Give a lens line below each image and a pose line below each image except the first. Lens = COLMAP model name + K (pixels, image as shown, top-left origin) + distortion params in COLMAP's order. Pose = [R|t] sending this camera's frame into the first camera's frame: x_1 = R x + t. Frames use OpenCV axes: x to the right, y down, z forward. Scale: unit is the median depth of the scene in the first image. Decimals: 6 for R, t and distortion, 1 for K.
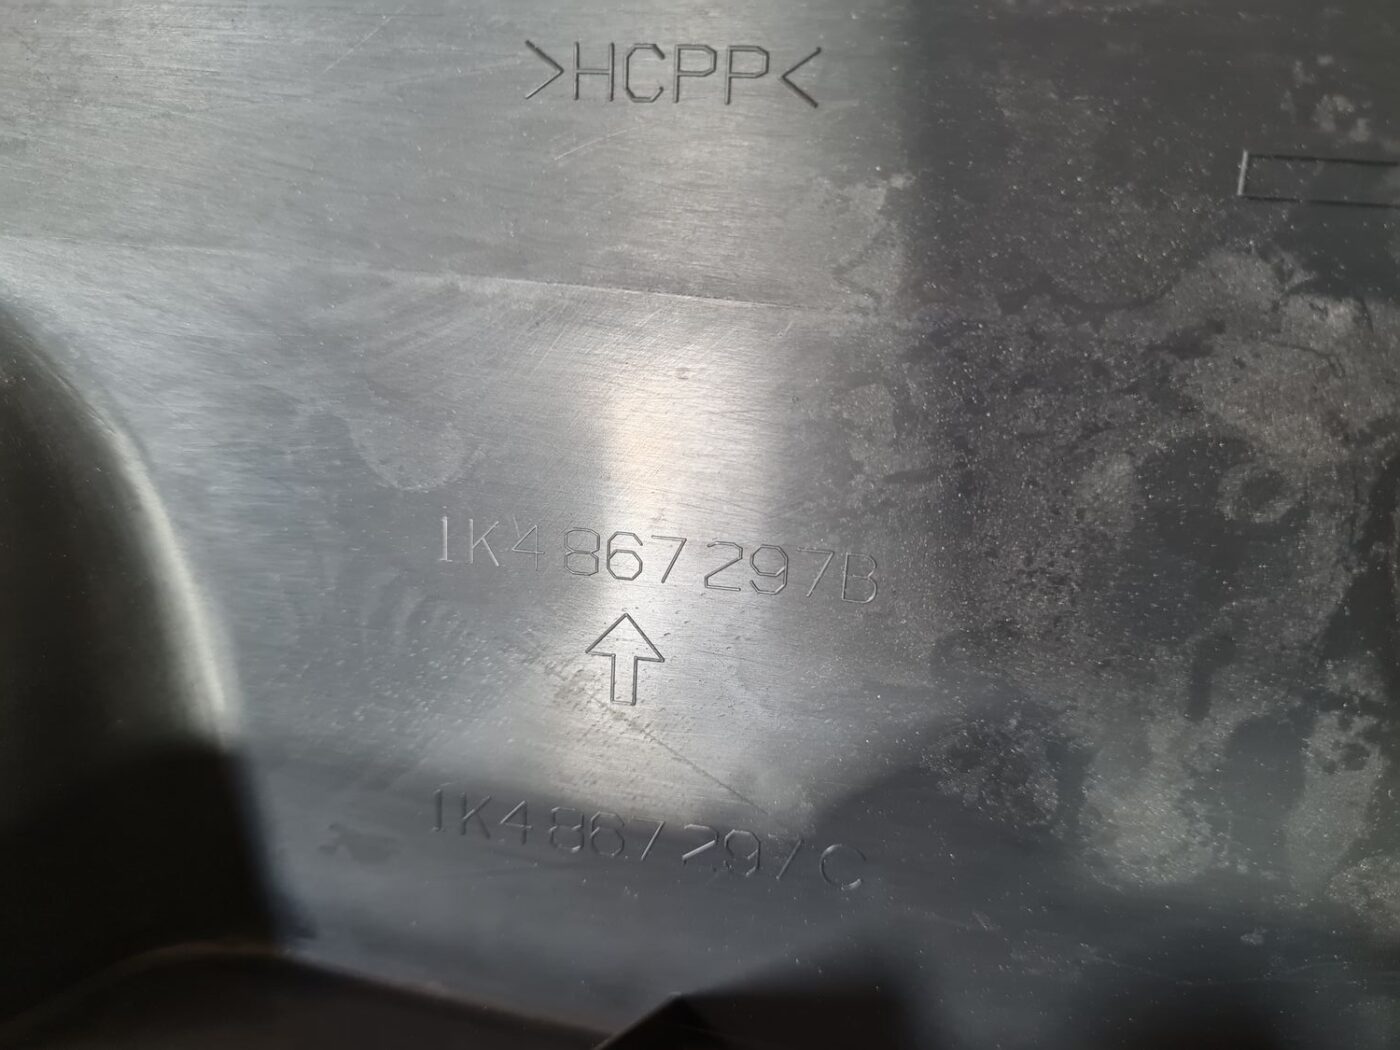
lens RADIAL K [[1069.2, 0, 705.3], [0, 1069.2, 518.6], [0, 0, 1]] dist [-0.000463, -0.004359]
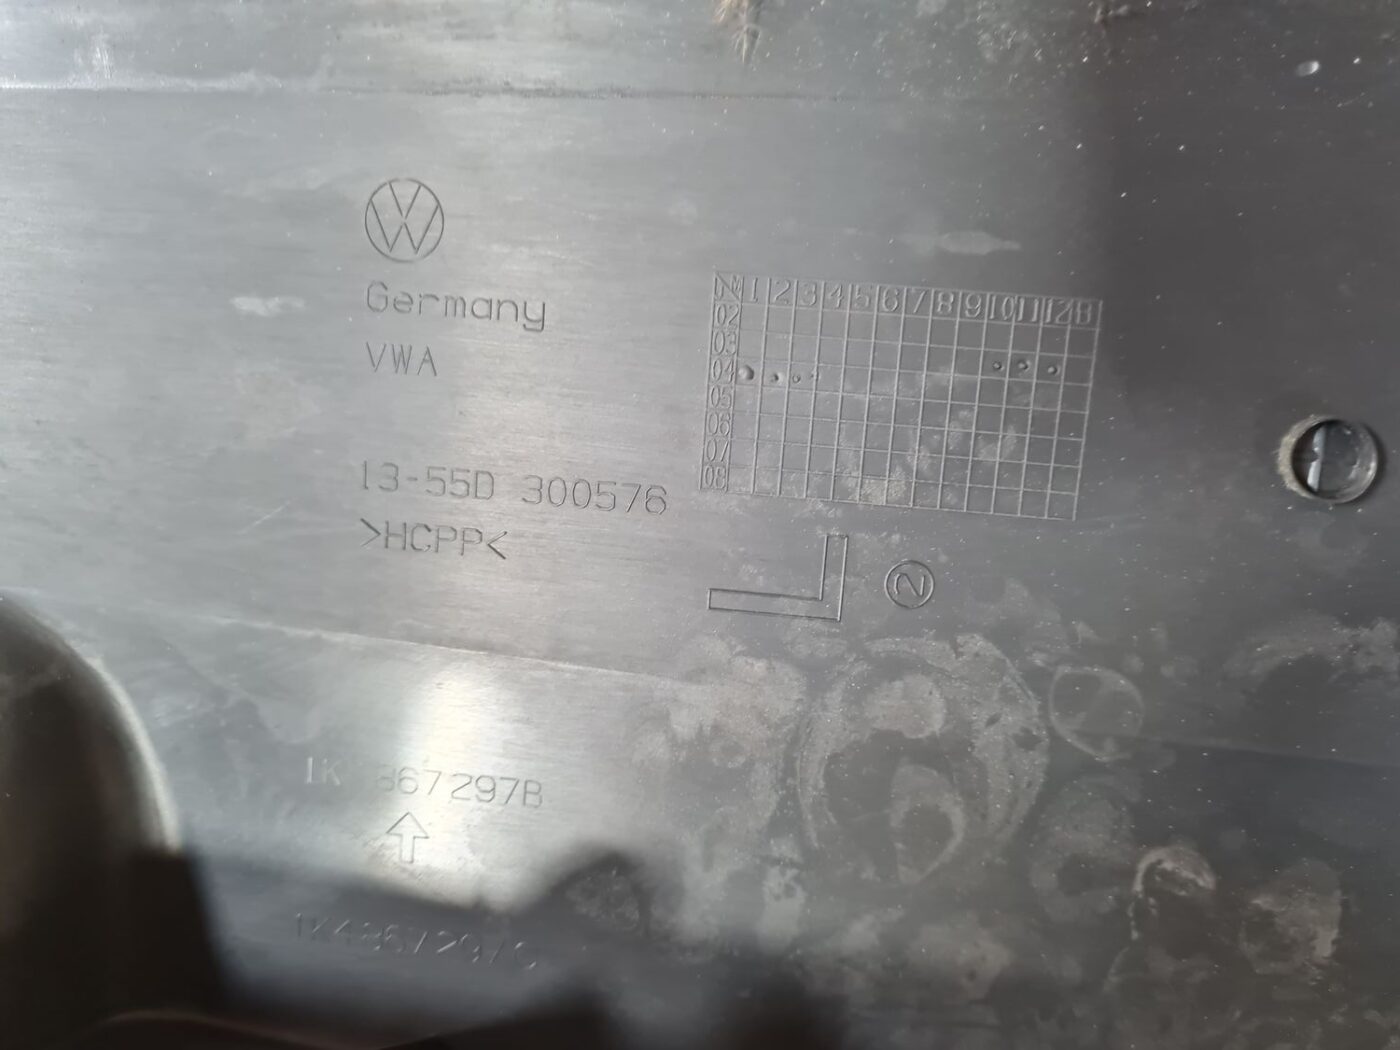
lens RADIAL K [[1069.2, 0, 691.4], [0, 1069.2, 531.5], [0, 0, 1]] dist [-0.000463, -0.004359]
pose [[0.997858, 0.015815, 0.063481, 0.307403], [-0.008379, 0.993244, -0.115742, -0.194694], [-0.064883, 0.114962, 0.991249, -0.968383]]
